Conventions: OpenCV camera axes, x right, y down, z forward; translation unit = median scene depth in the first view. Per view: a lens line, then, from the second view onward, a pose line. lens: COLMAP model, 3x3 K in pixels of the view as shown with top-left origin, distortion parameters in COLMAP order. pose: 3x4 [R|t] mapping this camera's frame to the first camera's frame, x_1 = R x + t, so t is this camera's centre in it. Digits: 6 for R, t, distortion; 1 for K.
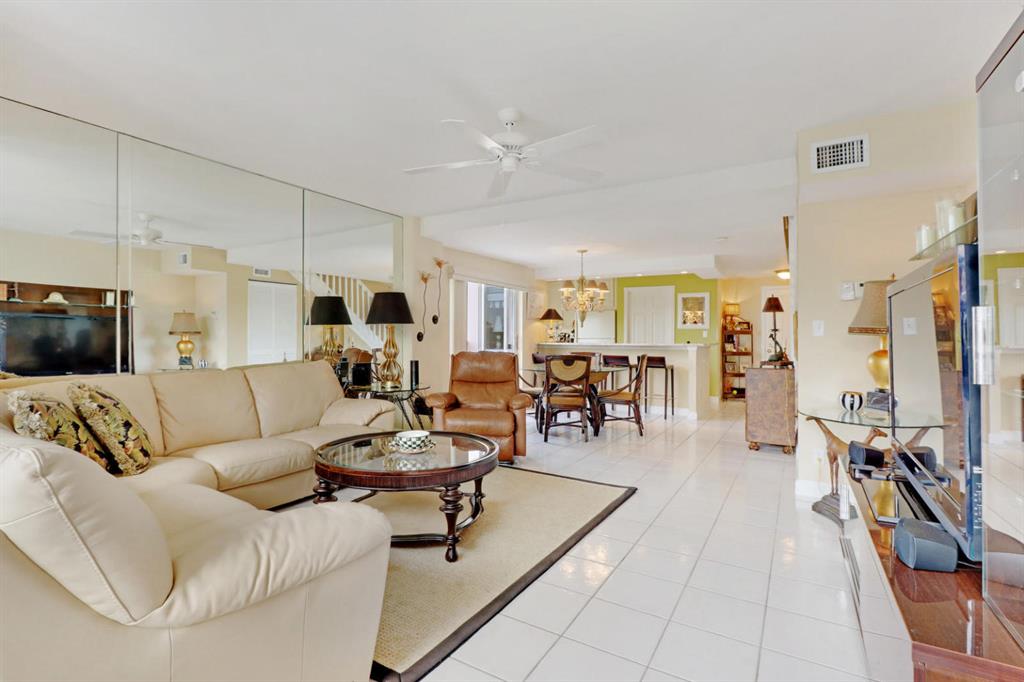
lens RADIAL K [[493.2, 0, 530.2], [0, 493.2, 336.7], [0, 0, 1]] dist [0.002011, 0.000831]
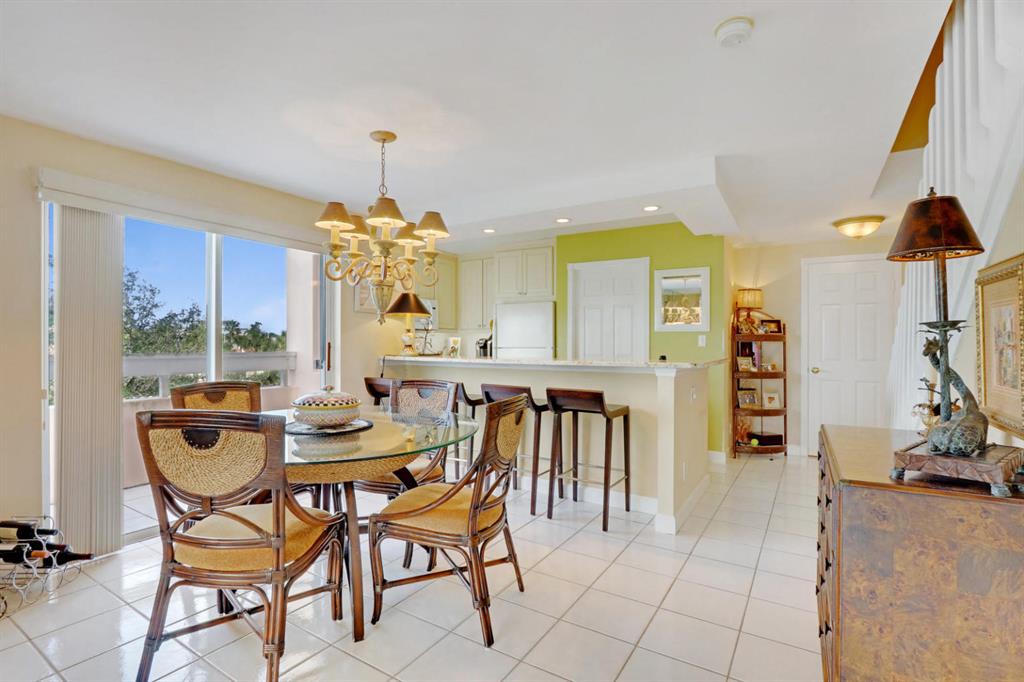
lens RADIAL K [[493.2, 0, 520.6], [0, 493.2, 343.4], [0, 0, 1]] dist [0.002011, 0.000831]
pose [[0.999451, 0.000784, -0.033116, 0.161444], [-0.000801, 1.000000, -0.000506, -0.001987], [0.033115, 0.000532, 0.999451, 0.416788]]
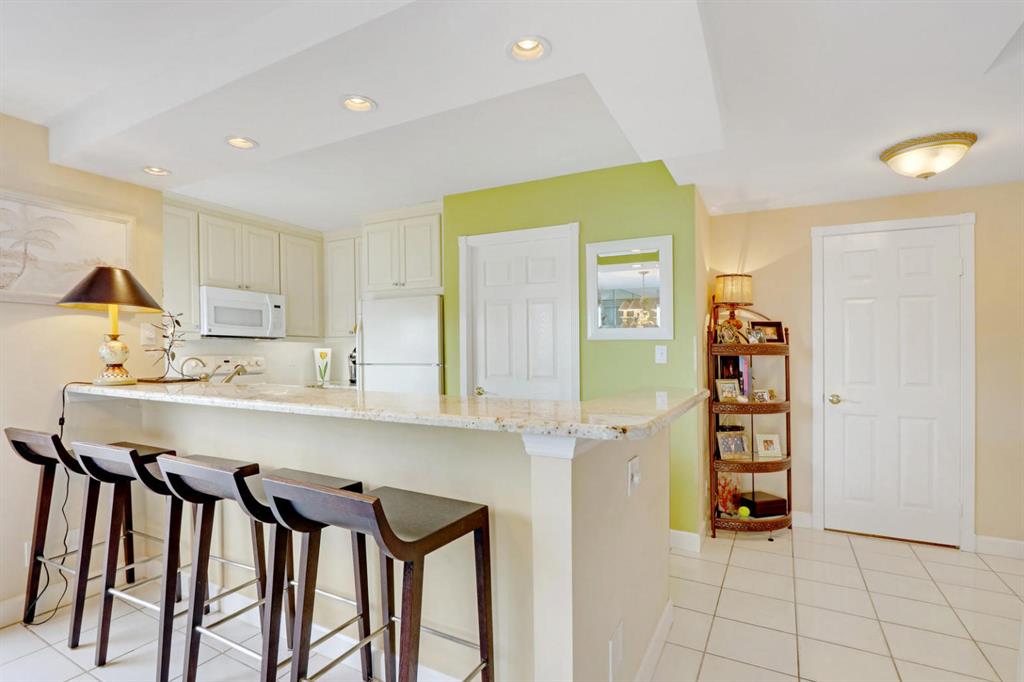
lens RADIAL K [[493.2, 0, 507.8], [0, 493.2, 346.1], [0, 0, 1]] dist [0.002011, 0.000831]
pose [[0.999999, -0.000915, 0.000721, 0.239239], [0.000926, 0.999874, -0.015831, -0.005943], [-0.000707, 0.015832, 0.999874, 0.632455]]
